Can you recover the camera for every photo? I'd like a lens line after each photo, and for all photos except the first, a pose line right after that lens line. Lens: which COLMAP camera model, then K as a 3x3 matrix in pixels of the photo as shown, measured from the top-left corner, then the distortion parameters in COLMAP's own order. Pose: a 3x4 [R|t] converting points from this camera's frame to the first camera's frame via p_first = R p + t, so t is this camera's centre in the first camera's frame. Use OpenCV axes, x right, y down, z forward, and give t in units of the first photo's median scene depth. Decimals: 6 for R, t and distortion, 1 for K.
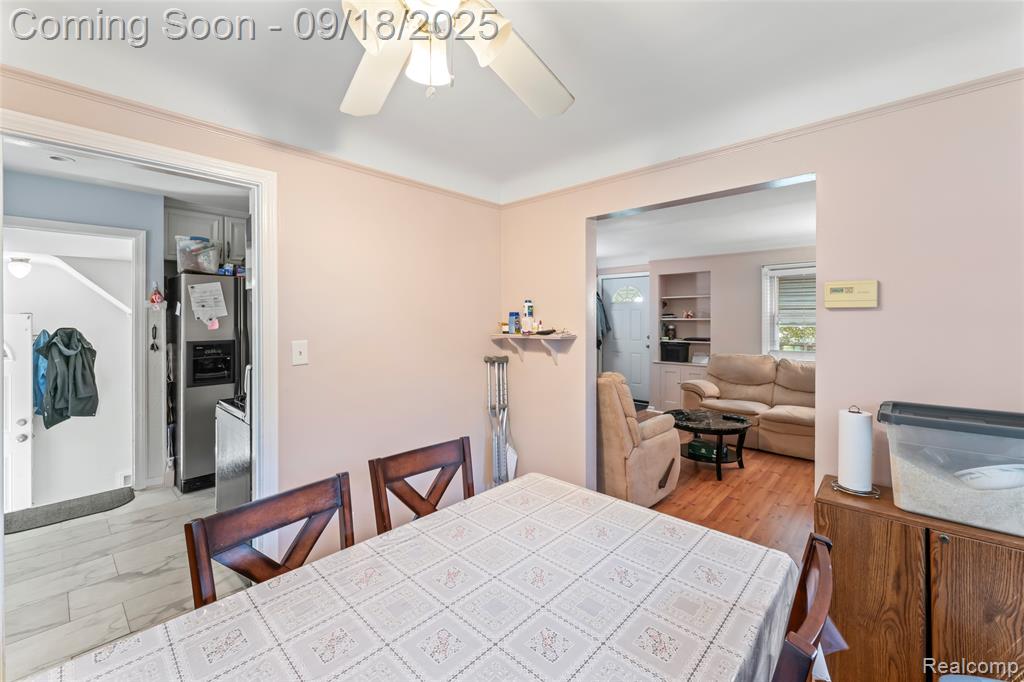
lens RADIAL K [[419.5, 0, 510.0], [0, 419.5, 315.8], [0, 0, 1]] dist [-0.000470, -0.000113]
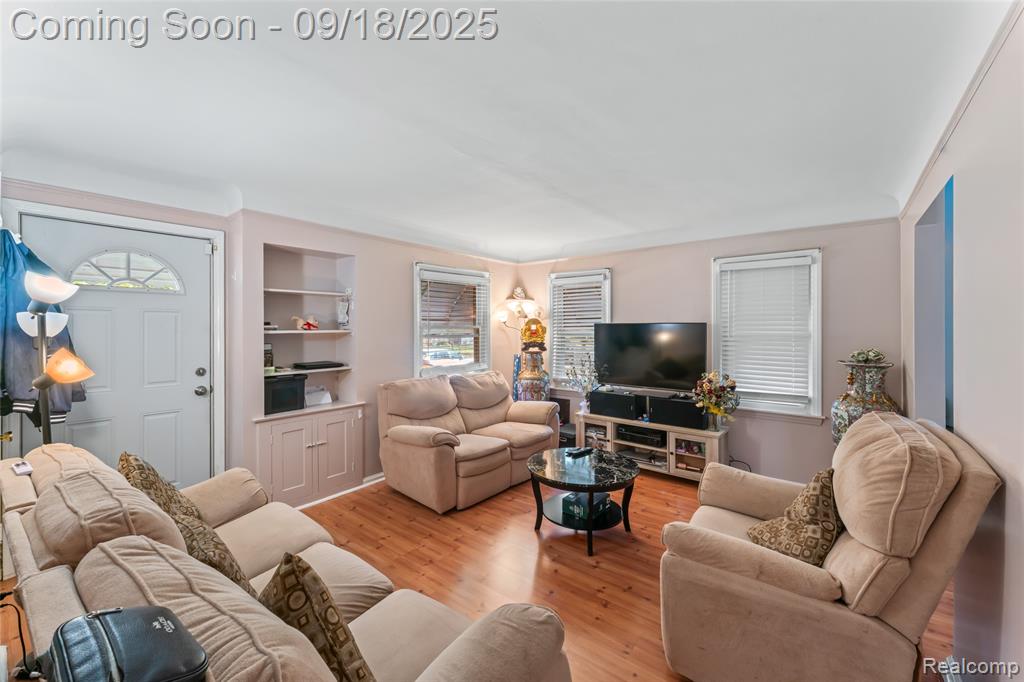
lens RADIAL K [[413.8, 0, 510.9], [0, 413.8, 328.7], [0, 0, 1]] dist [-0.000825, -0.000059]
pose [[-0.073181, 0.002854, 0.997315, -0.169893], [-0.000505, 0.999996, -0.002899, 0.005777], [-0.997319, -0.000716, -0.073180, 0.796052]]
